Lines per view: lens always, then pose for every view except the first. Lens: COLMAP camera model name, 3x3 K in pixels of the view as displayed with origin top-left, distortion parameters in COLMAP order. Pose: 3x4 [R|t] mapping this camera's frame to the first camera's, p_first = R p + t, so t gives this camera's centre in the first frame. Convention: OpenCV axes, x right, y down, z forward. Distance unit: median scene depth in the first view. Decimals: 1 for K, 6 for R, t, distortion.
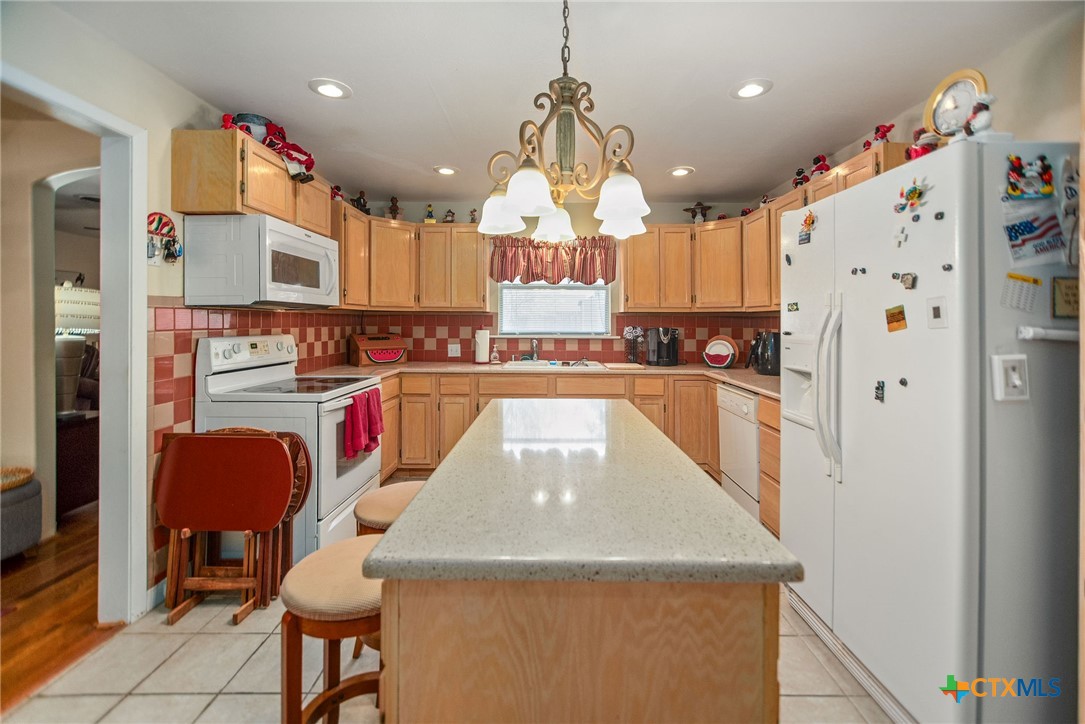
lens RADIAL K [[468.1, 0, 540.7], [0, 468.1, 329.7], [0, 0, 1]] dist [-0.002859, -0.000263]
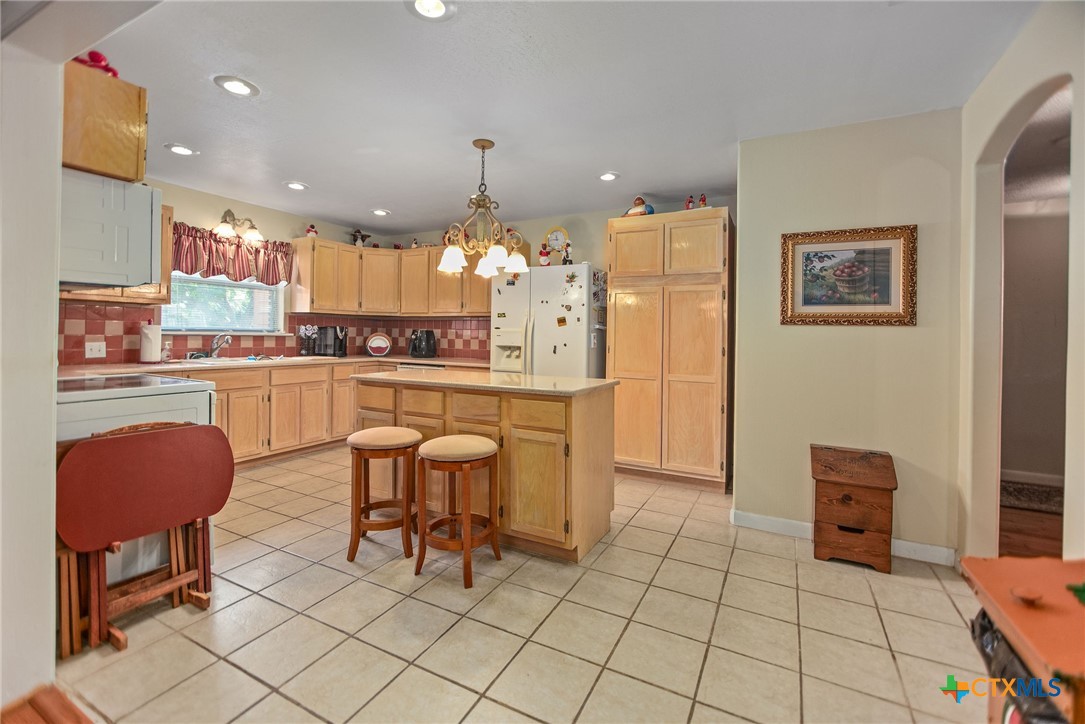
lens RADIAL K [[468.1, 0, 540.7], [0, 468.1, 329.7], [0, 0, 1]] dist [-0.002859, -0.000263]
pose [[0.467174, 0.014793, 0.884042, -0.585730], [-0.001806, 0.999874, -0.015777, 0.023080], [-0.884163, 0.005774, 0.467142, -0.049890]]
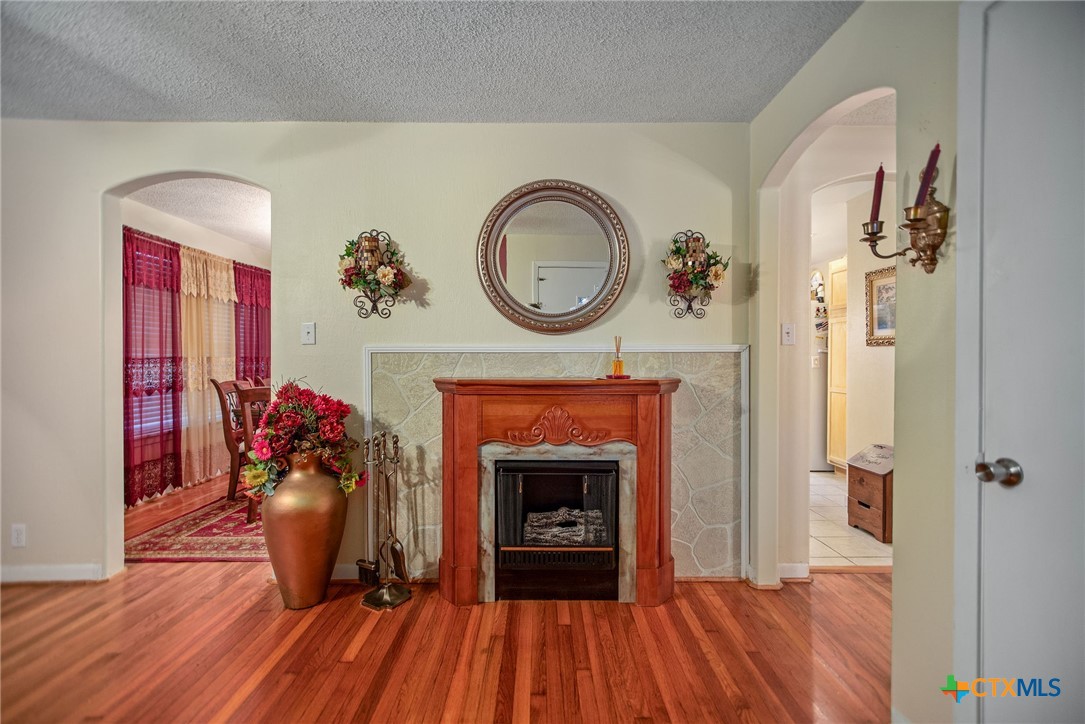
lens RADIAL K [[474.3, 0, 542.5], [0, 474.3, 362.0], [0, 0, 1]] dist [-0.000030, 0.000060]
pose [[0.999721, -0.001780, -0.023567, -0.375155], [0.001592, 0.999967, -0.008017, 0.039191], [0.023580, 0.007977, 0.999690, -0.938906]]
